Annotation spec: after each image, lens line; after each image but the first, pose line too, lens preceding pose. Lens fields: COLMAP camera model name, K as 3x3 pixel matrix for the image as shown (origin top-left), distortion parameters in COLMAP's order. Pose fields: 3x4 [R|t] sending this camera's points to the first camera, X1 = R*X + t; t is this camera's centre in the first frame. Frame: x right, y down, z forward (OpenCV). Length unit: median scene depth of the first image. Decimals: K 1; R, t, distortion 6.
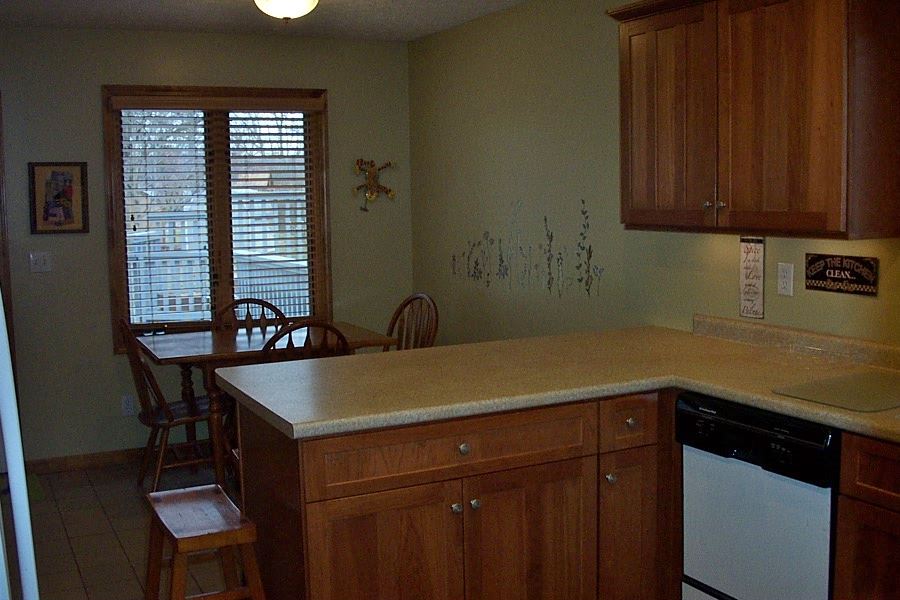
lens RADIAL K [[981.9, 0, 451.3], [0, 981.9, 297.1], [0, 0, 1]] dist [-0.137011, 0.000000]
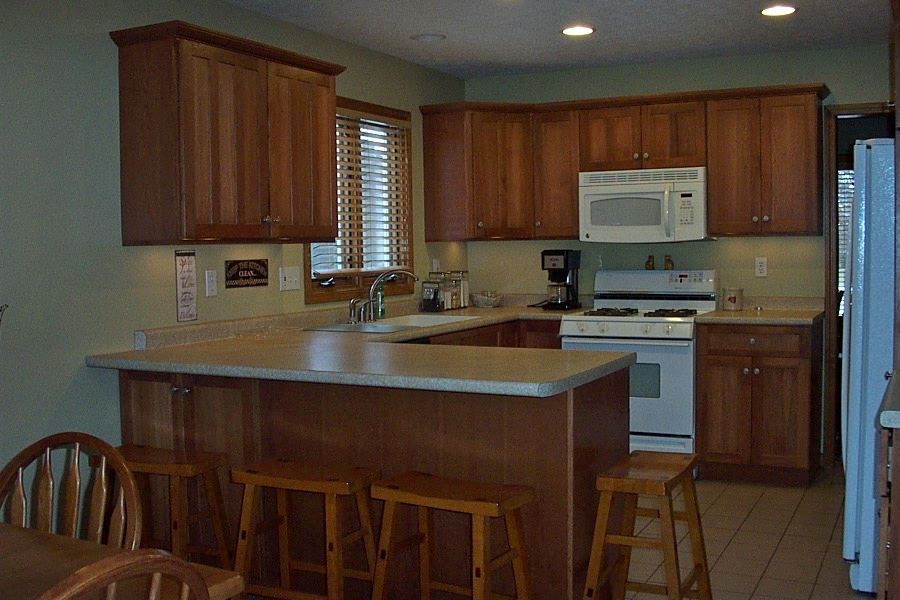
lens RADIAL K [[981.9, 0, 450.2], [0, 981.9, 299.4], [0, 0, 1]] dist [-0.137011, 0.000000]
pose [[-0.597383, -0.011679, 0.801871, -0.869628], [0.114083, 0.988487, 0.099387, -0.090052], [-0.793800, 0.150852, -0.589173, 1.542221]]
